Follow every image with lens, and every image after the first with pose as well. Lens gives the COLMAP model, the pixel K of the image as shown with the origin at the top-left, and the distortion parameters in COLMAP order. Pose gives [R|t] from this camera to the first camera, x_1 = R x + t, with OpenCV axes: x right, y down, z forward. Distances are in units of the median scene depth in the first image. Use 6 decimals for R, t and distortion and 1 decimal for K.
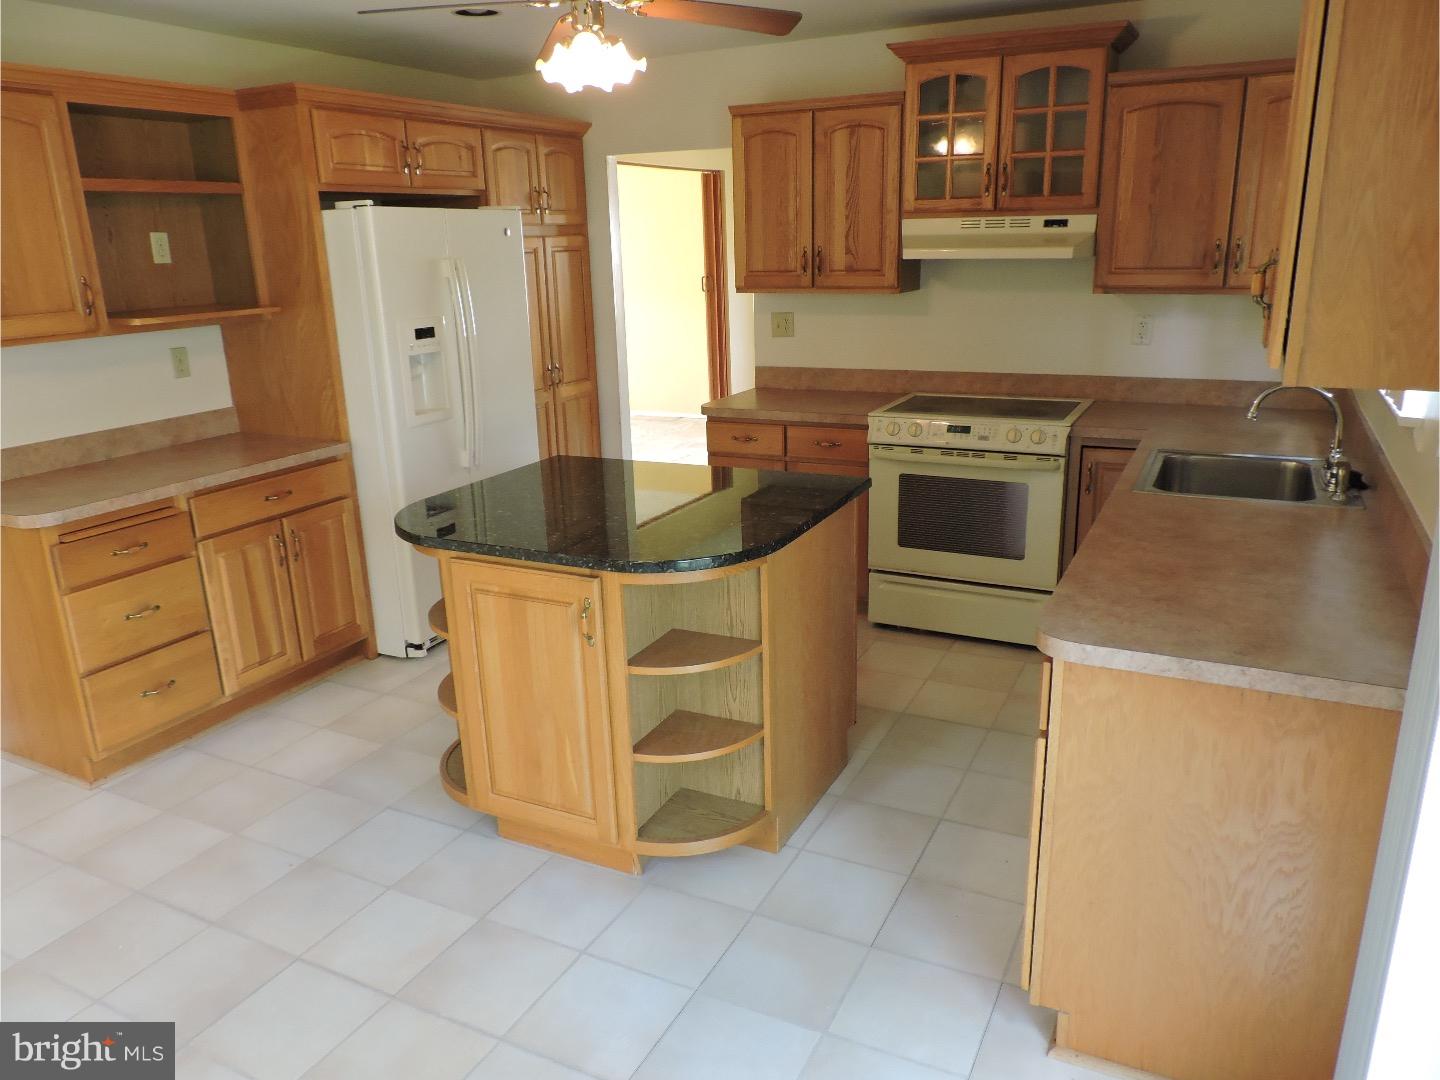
lens RADIAL K [[1021.9, 0, 720.0], [0, 1021.9, 540.0], [0, 0, 1]] dist [-0.014925, 0.000121]
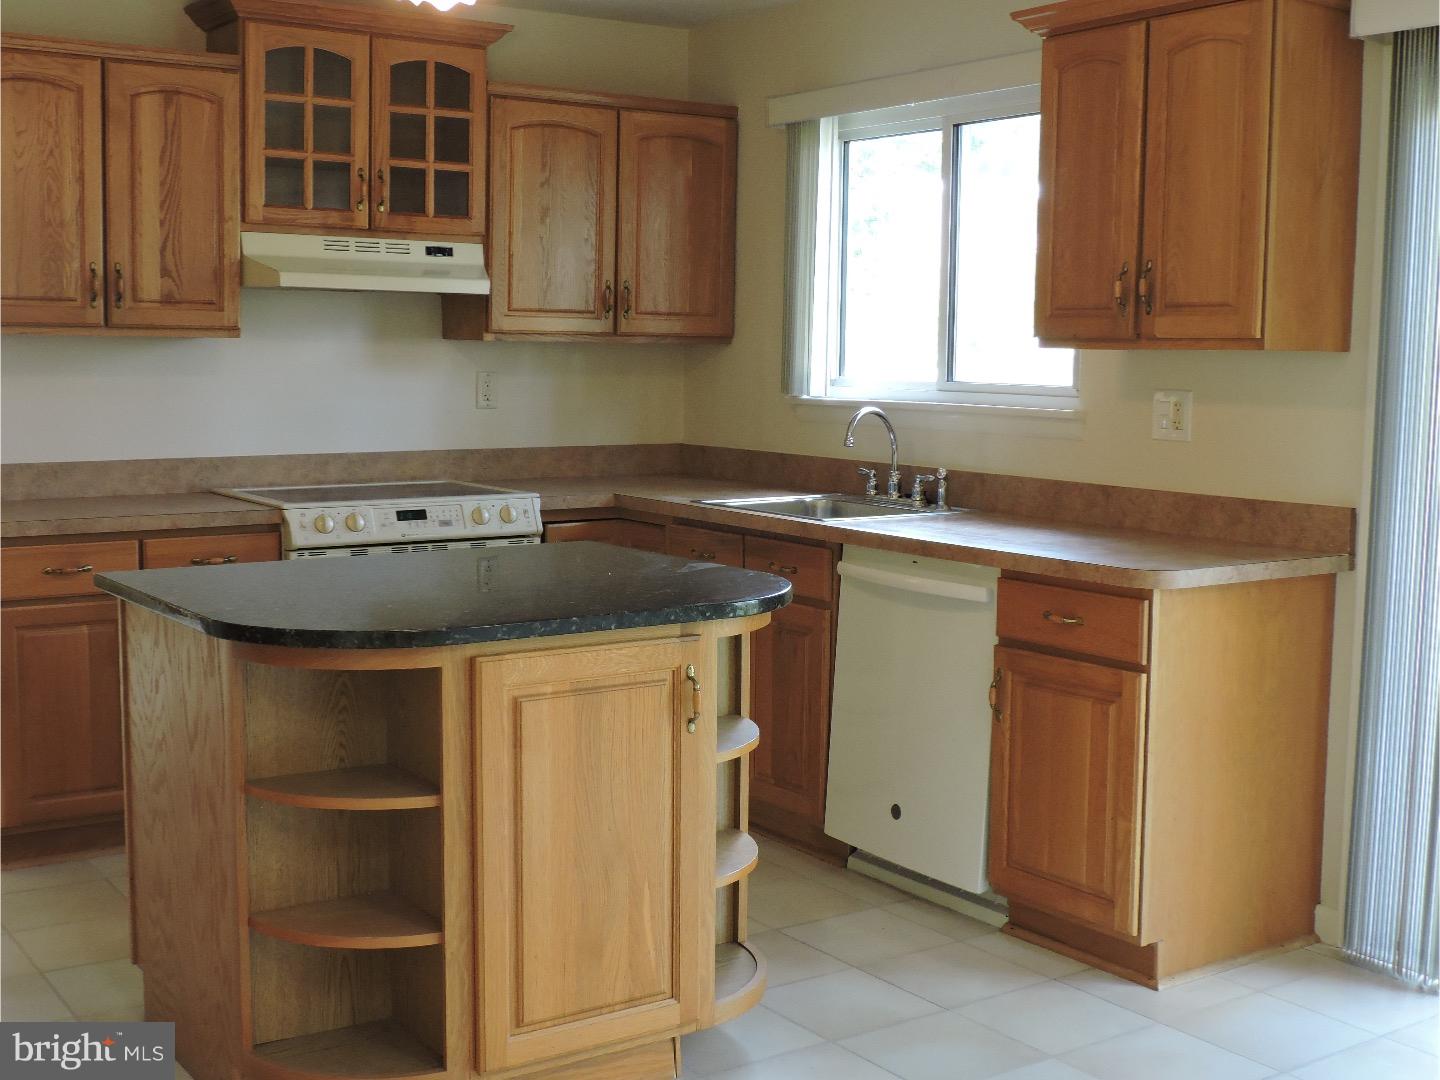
lens RADIAL K [[1794.4, 0, 720.0], [0, 1794.4, 540.0], [0, 0, 1]] dist [-0.063582, 0.026574]
pose [[0.479120, -0.060797, 0.875642, -0.778180], [0.223270, 0.973227, -0.054593, 0.027400], [-0.848879, 0.221661, 0.479866, 0.205872]]
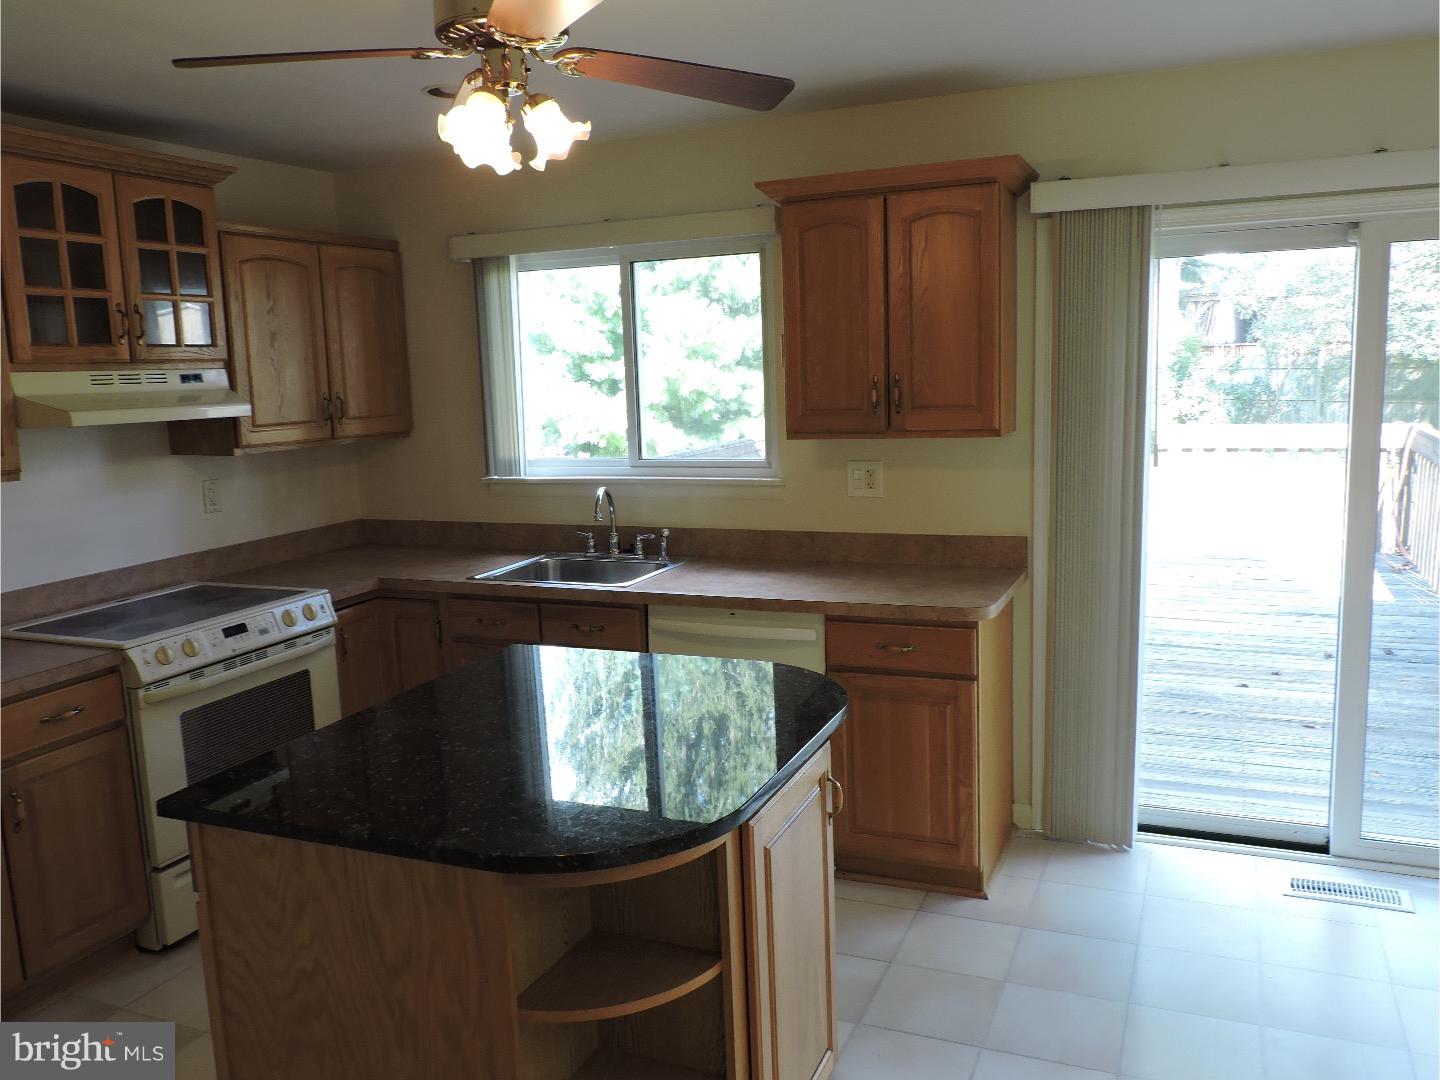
lens RADIAL K [[1152.8, 0, 720.0], [0, 1152.8, 540.0], [0, 0, 1]] dist [-0.010889, 0.004805]
pose [[-0.065638, -0.123887, 0.990123, -0.653277], [0.317802, 0.937997, 0.138433, -0.177221], [-0.945882, 0.323750, -0.022196, 0.646487]]
